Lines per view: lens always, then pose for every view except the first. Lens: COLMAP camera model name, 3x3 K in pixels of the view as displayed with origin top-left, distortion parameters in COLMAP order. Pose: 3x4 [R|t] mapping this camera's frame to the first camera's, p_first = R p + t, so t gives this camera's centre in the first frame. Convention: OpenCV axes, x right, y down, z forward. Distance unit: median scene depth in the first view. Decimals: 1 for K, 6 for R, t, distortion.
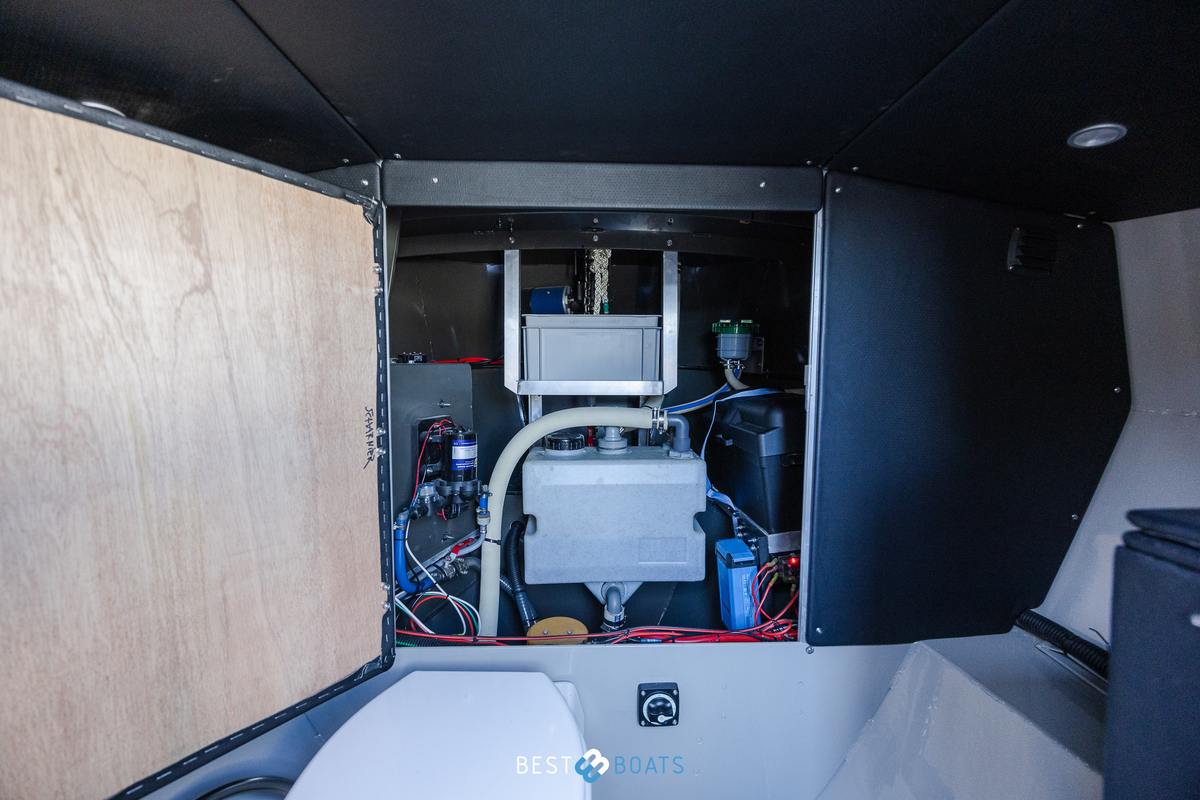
lens RADIAL K [[453.2, 0, 600.0], [0, 453.2, 400.0], [0, 0, 1]] dist [-0.000669, -0.000091]
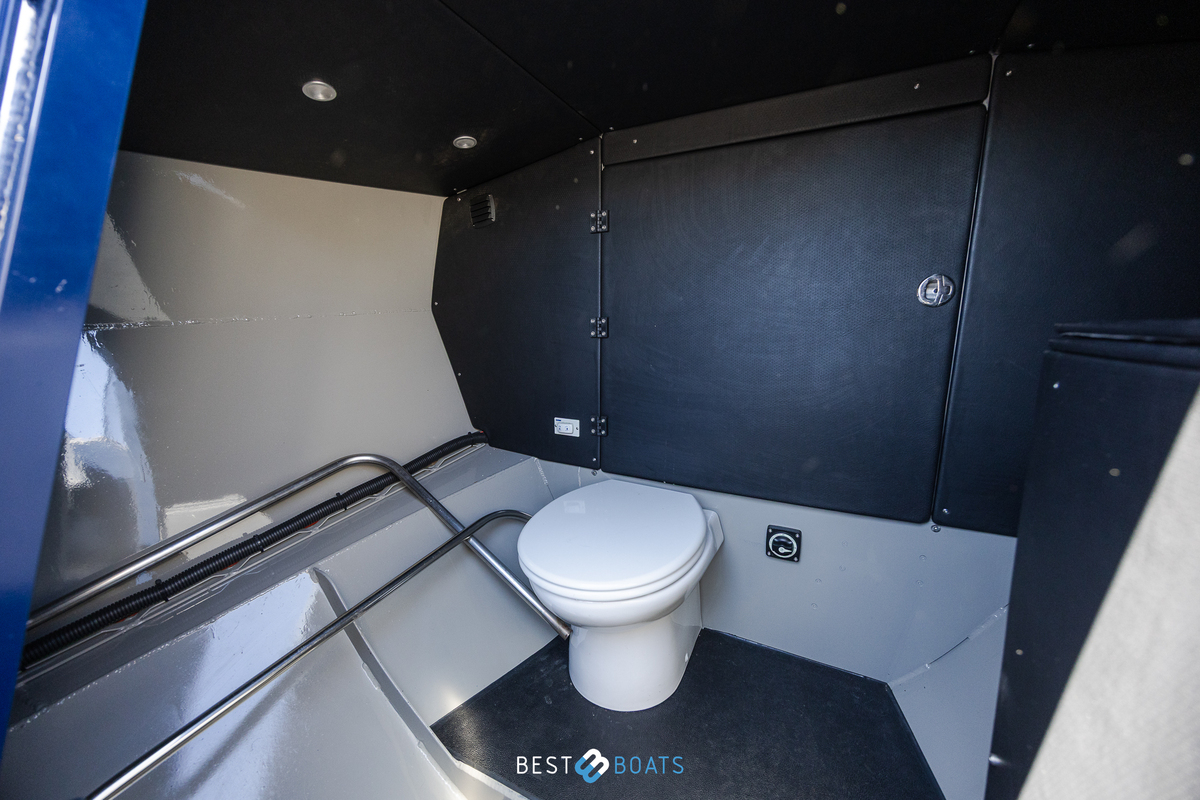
lens RADIAL K [[459.6, 0, 598.5], [0, 459.6, 400.5], [0, 0, 1]] dist [-0.001108, -0.000490]
pose [[0.872449, 0.079480, -0.482198, 0.273008], [-0.027744, 0.993150, 0.113502, 0.147350], [0.487916, -0.085647, 0.868679, -0.344812]]
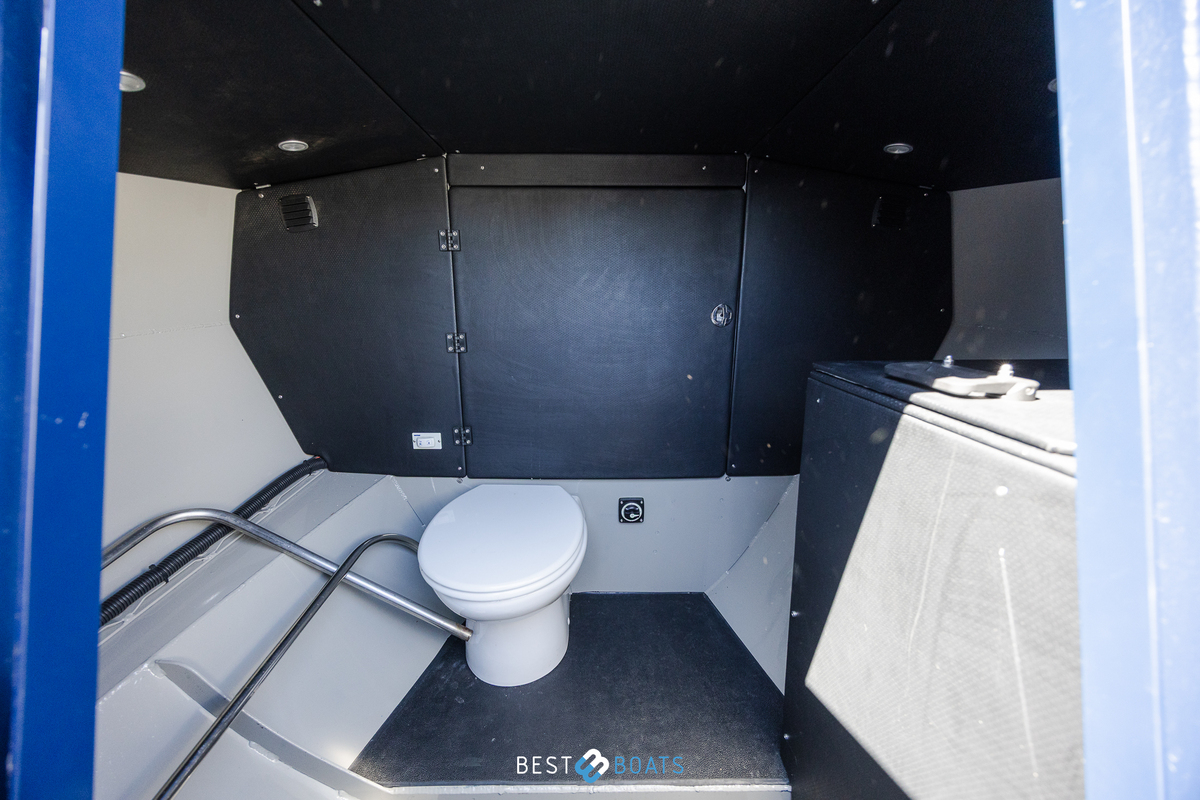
lens RADIAL K [[459.6, 0, 598.5], [0, 459.6, 400.5], [0, 0, 1]] dist [-0.001108, -0.000490]
pose [[0.999690, 0.002488, -0.024759, 0.053044], [0.001488, 0.987232, 0.159279, 0.028520], [0.024840, -0.159266, 0.986923, -0.566735]]
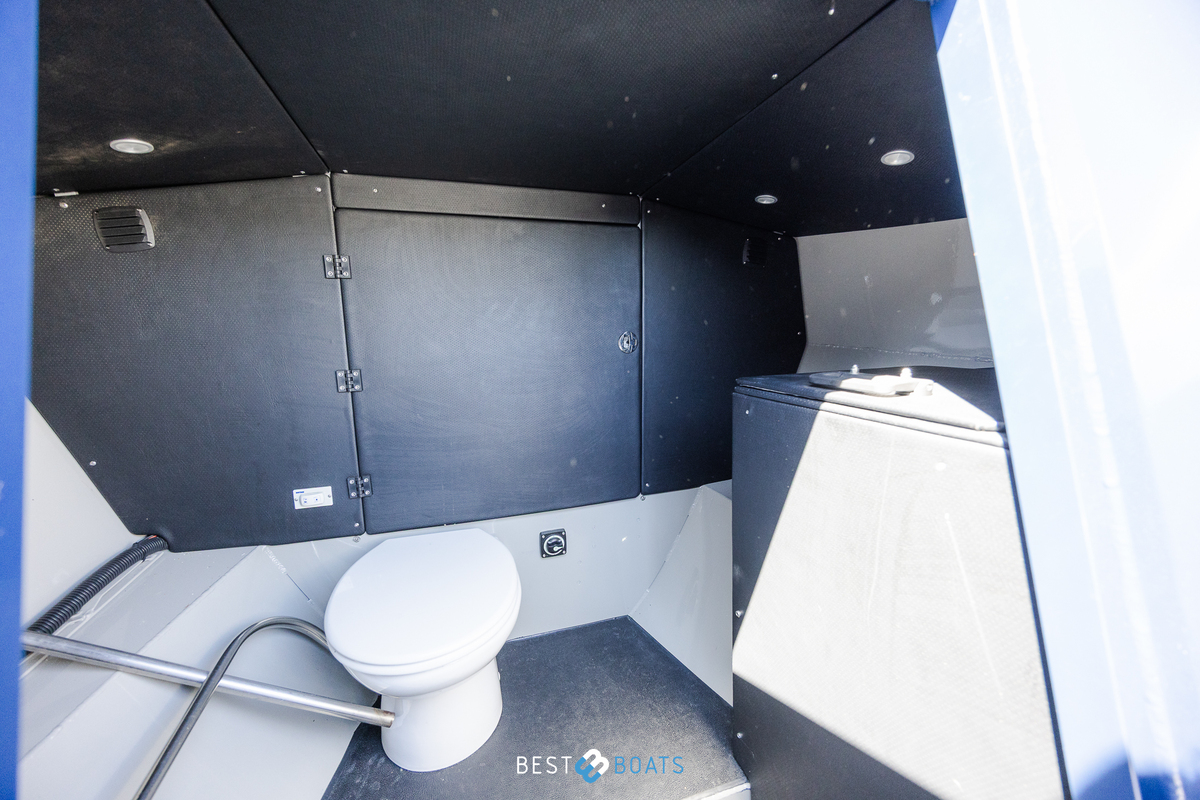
lens RADIAL K [[459.6, 0, 598.5], [0, 459.6, 400.5], [0, 0, 1]] dist [-0.001108, -0.000490]
pose [[0.959784, -0.062922, 0.273599, -0.127437], [0.038575, 0.994874, 0.093480, 0.041300], [-0.278078, -0.079167, 0.957290, -0.536531]]
